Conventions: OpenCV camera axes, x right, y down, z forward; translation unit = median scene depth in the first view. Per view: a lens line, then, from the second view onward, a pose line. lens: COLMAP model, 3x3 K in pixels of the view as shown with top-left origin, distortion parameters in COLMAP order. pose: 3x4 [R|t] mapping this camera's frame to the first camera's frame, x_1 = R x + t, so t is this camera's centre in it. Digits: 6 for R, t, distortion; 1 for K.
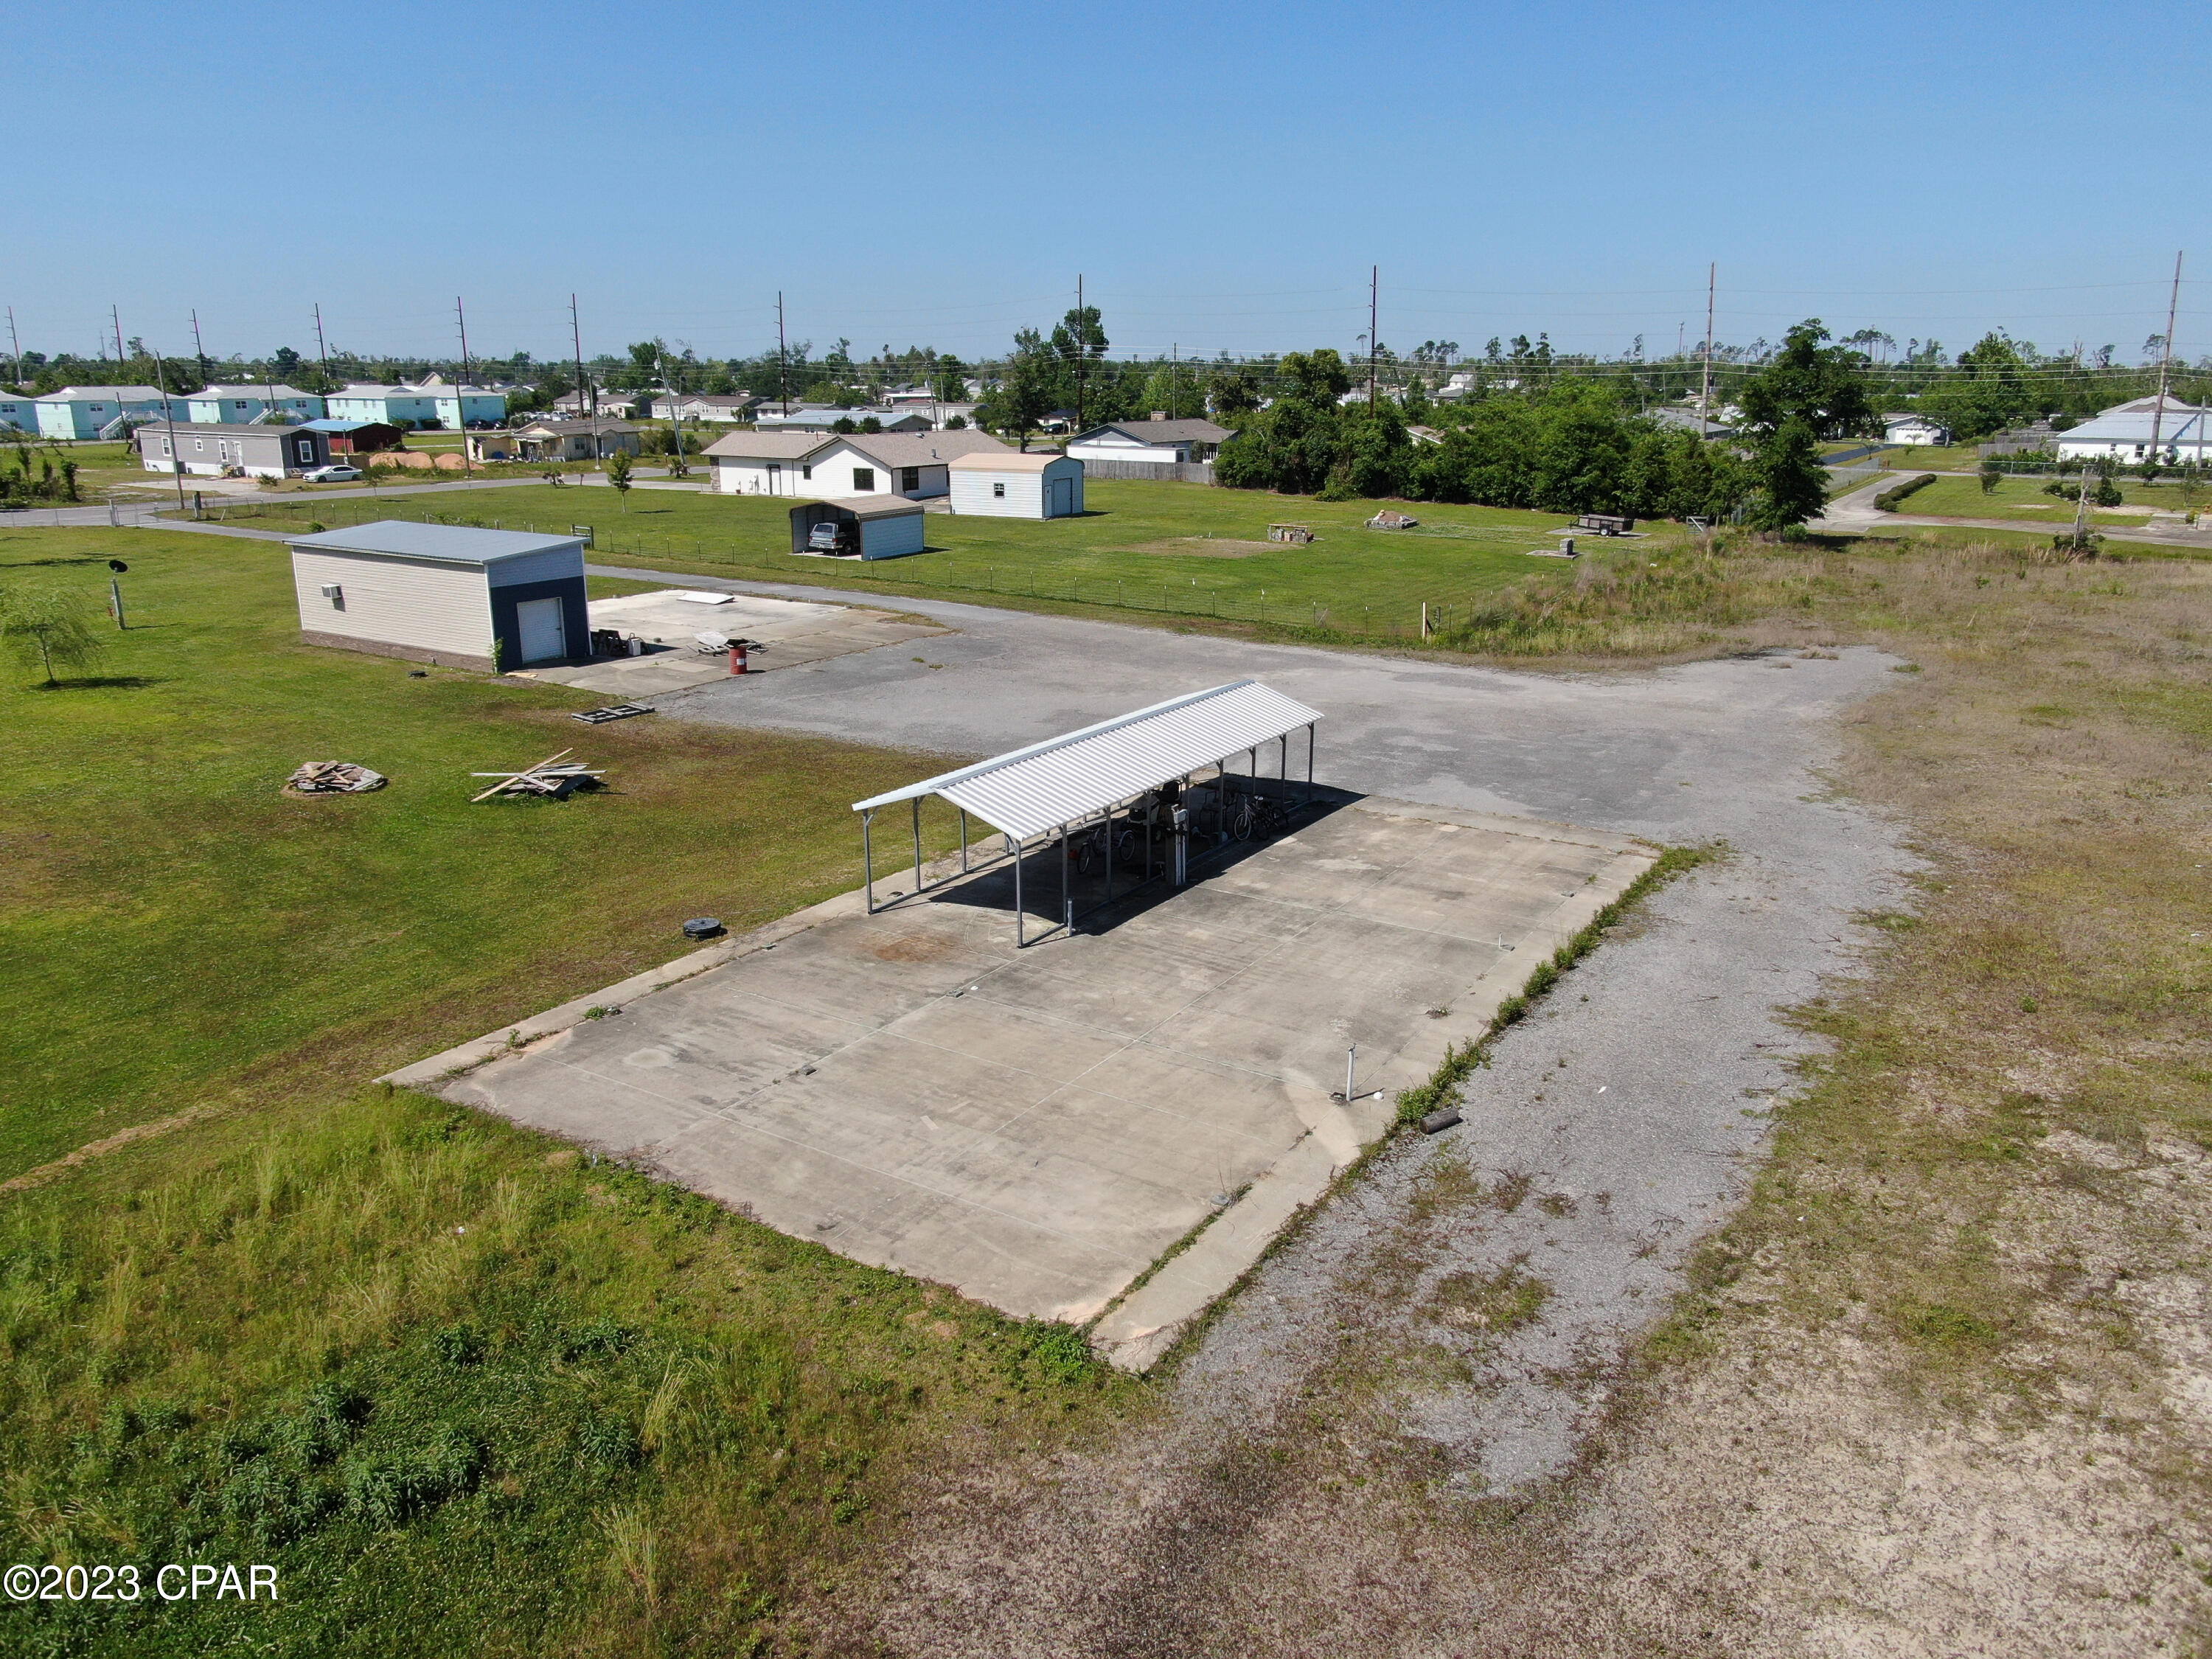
lens RADIAL K [[1591.5, 0, 1106.0], [0, 1591.5, 829.5], [0, 0, 1]] dist [-0.010362, 0.001658]
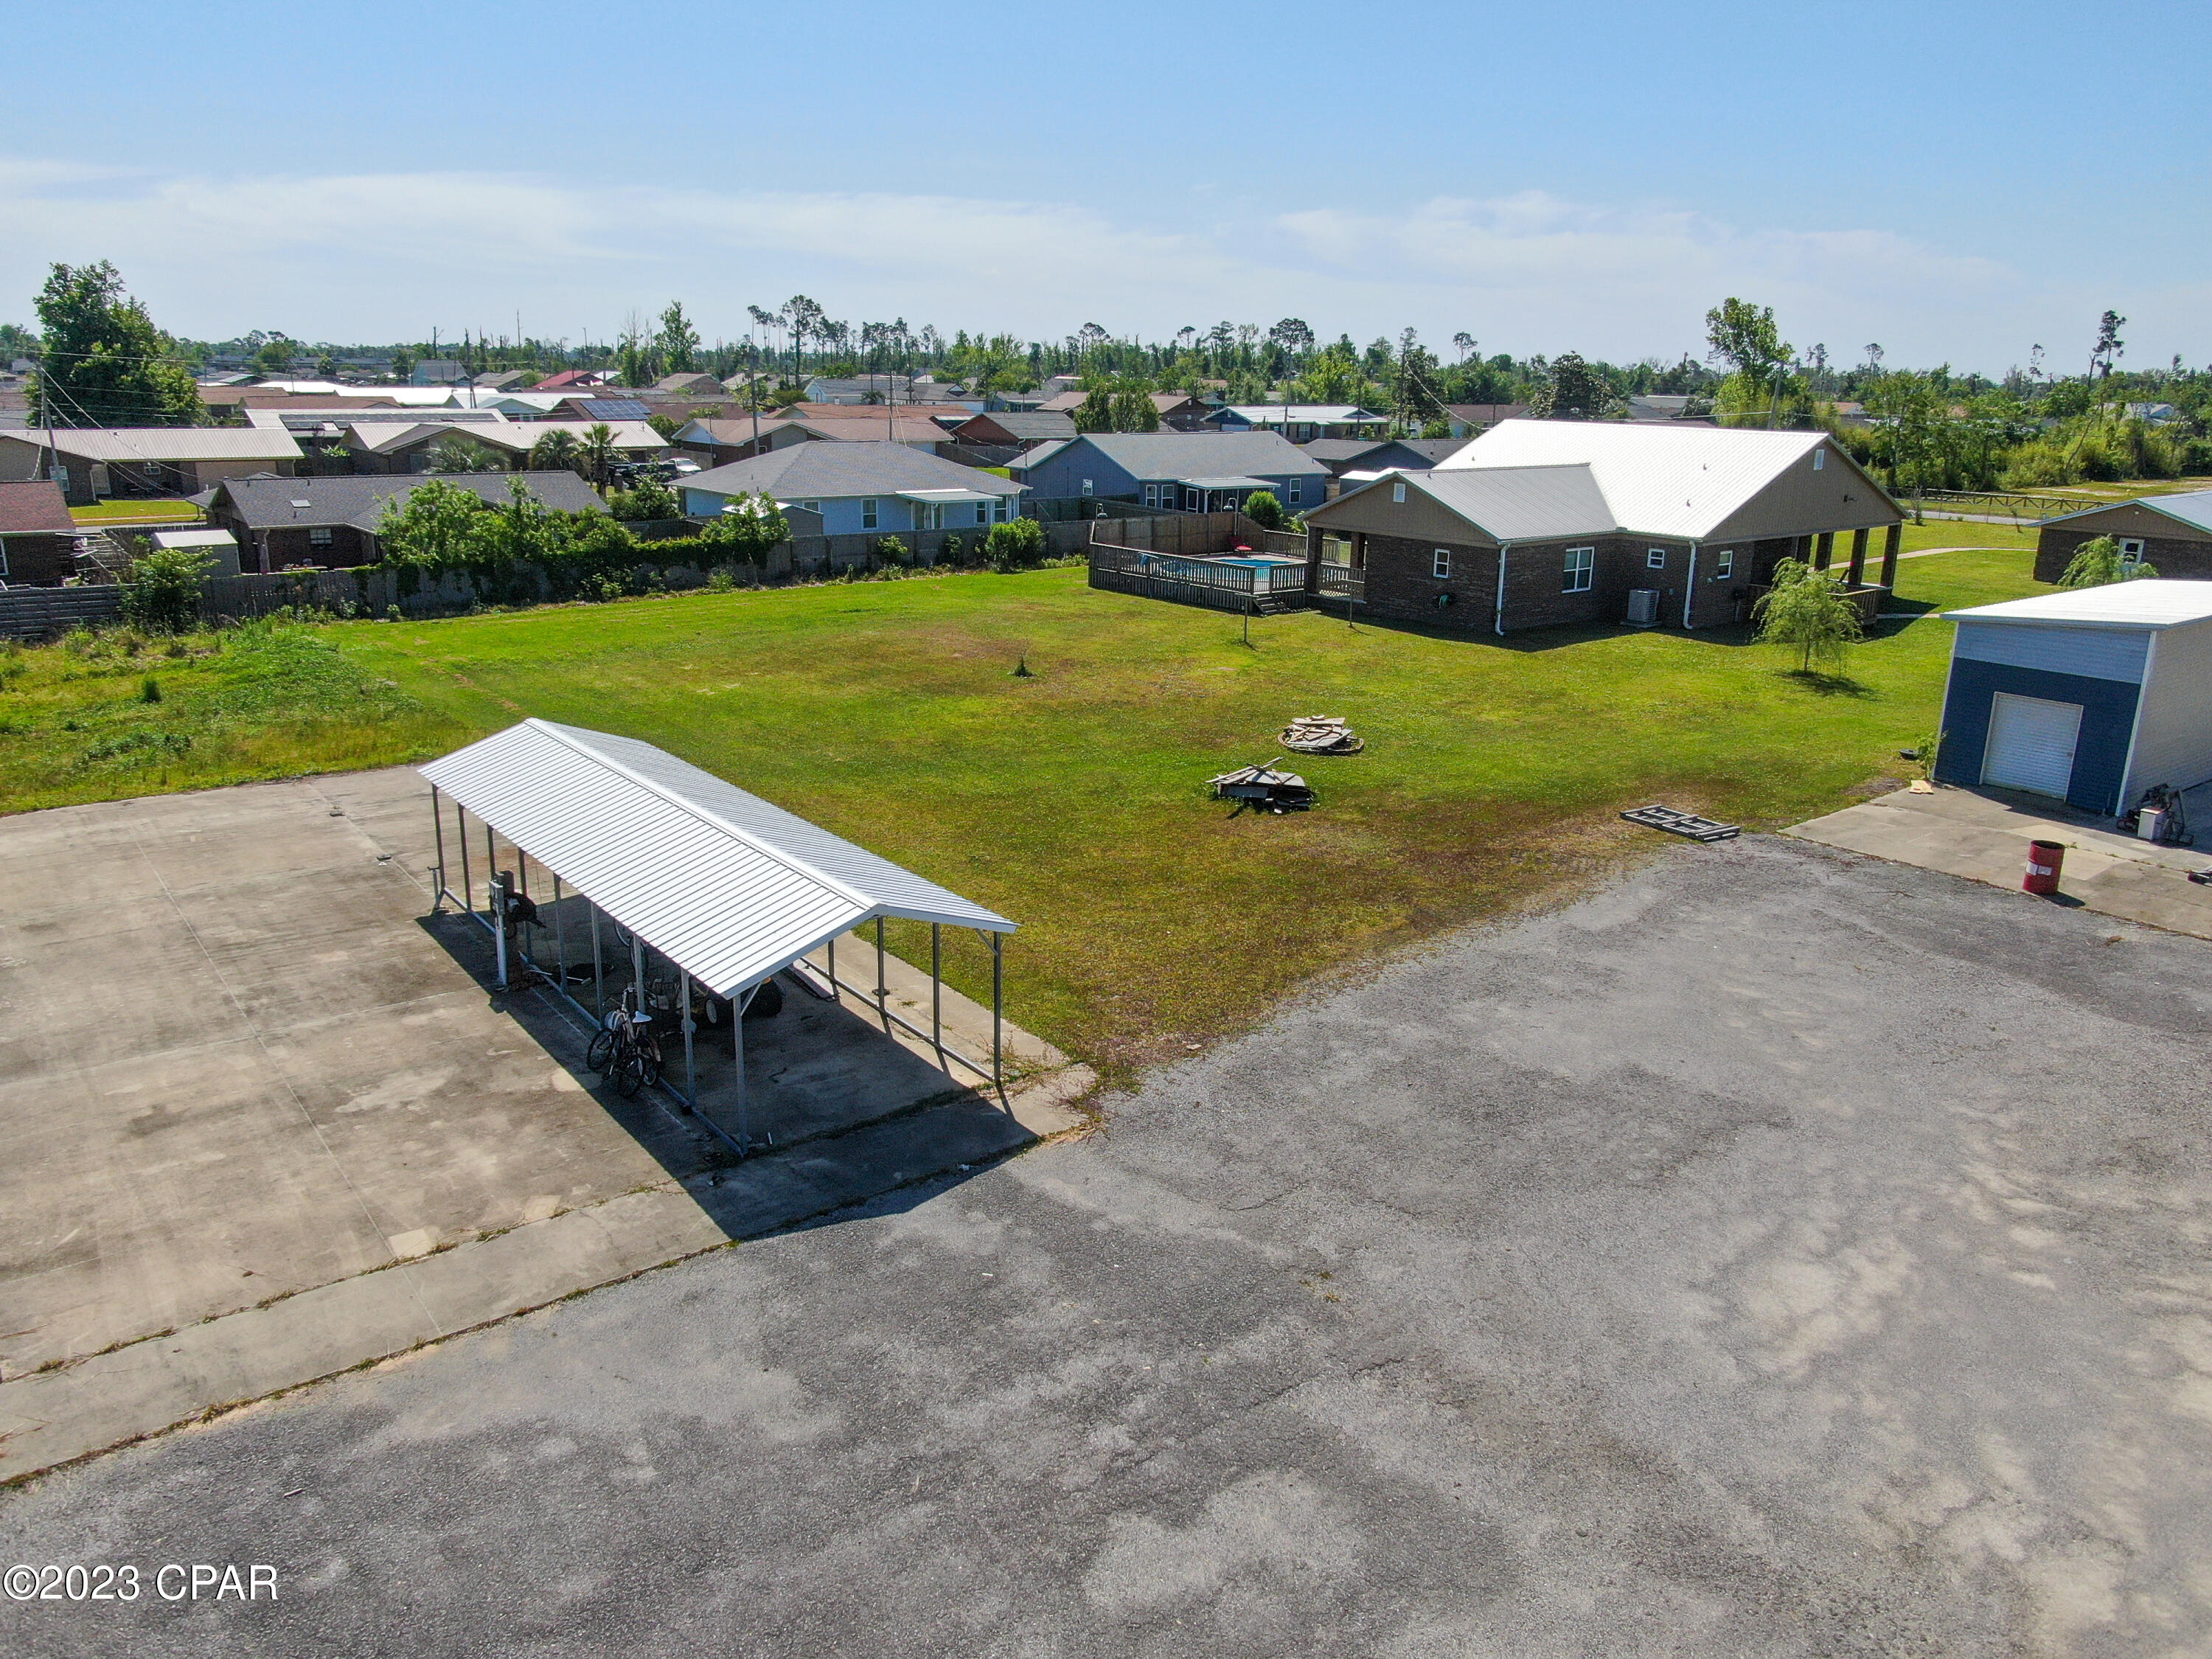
lens RADIAL K [[1591.5, 0, 1106.0], [0, 1591.5, 829.5], [0, 0, 1]] dist [-0.010362, 0.001658]
pose [[-0.342744, 0.252454, -0.904872, 0.624892], [-0.277473, 0.893036, 0.354253, -0.382291], [0.897516, 0.372496, -0.236033, 1.464264]]
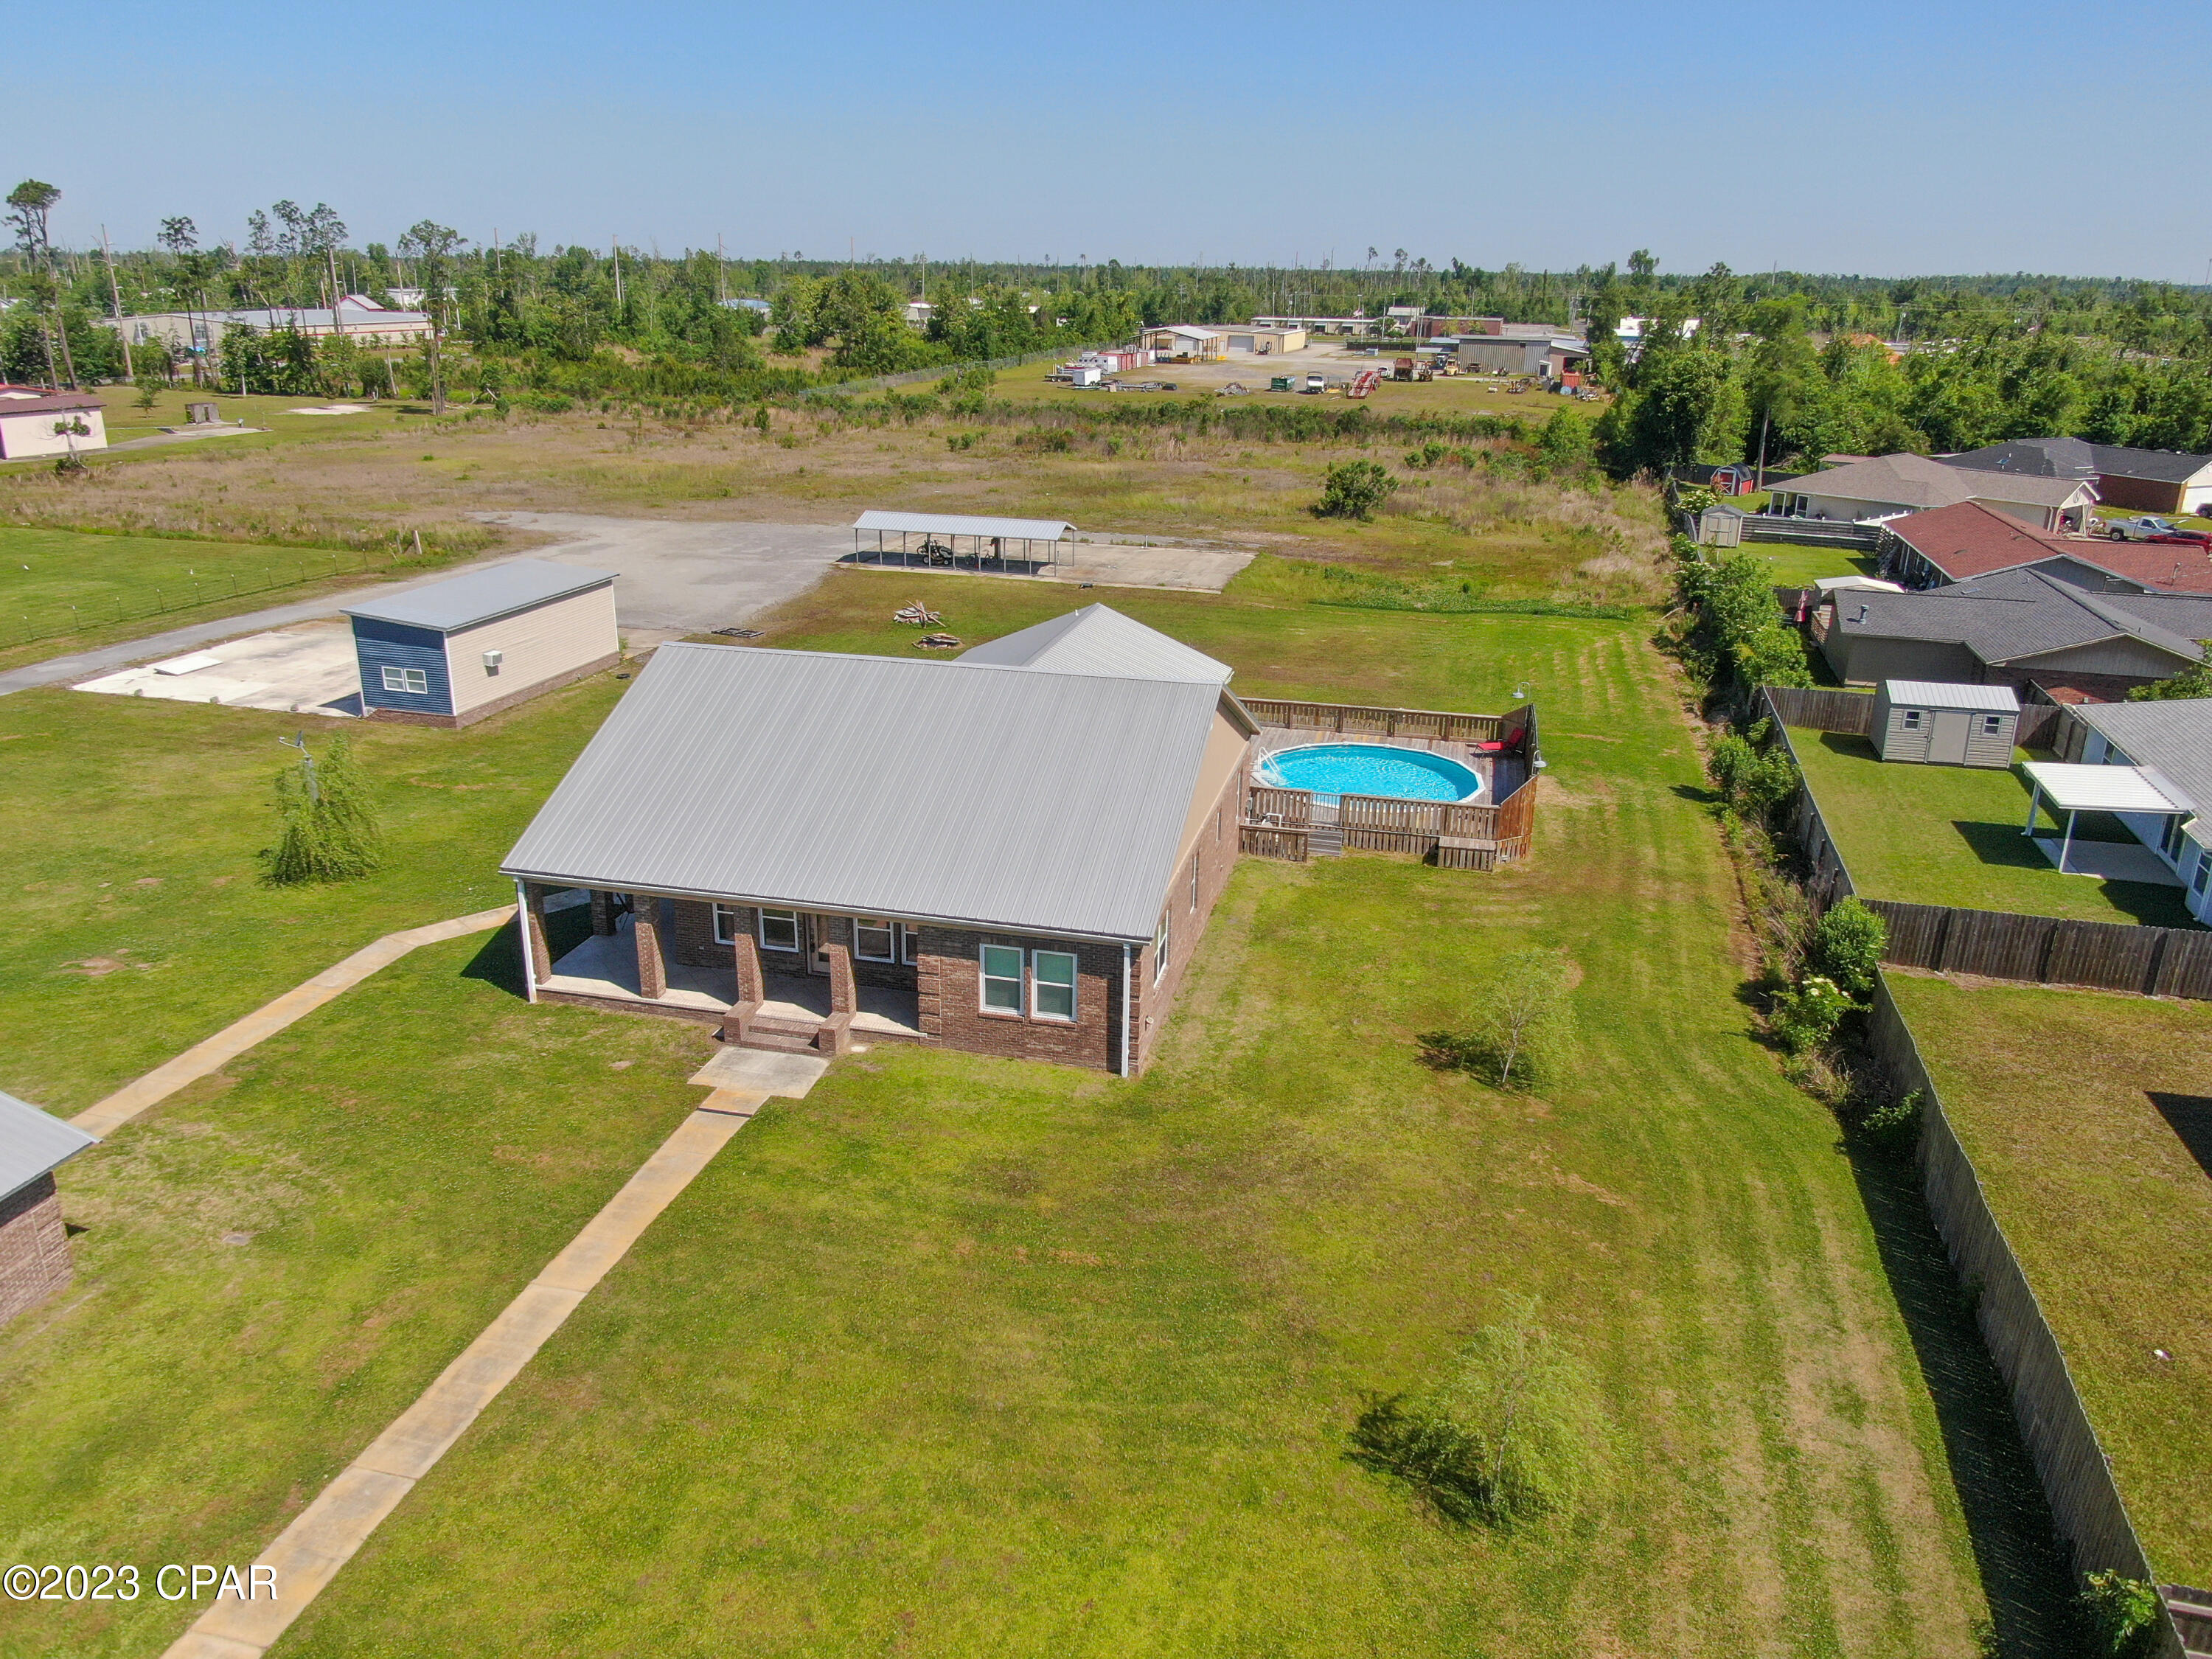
lens RADIAL K [[1591.5, 0, 1106.0], [0, 1591.5, 829.5], [0, 0, 1]] dist [-0.010362, 0.001658]
pose [[-0.290975, -0.324972, 0.899848, -2.921536], [0.257008, 0.879423, 0.400702, -0.676221], [-0.921564, 0.347862, -0.172369, 1.565613]]
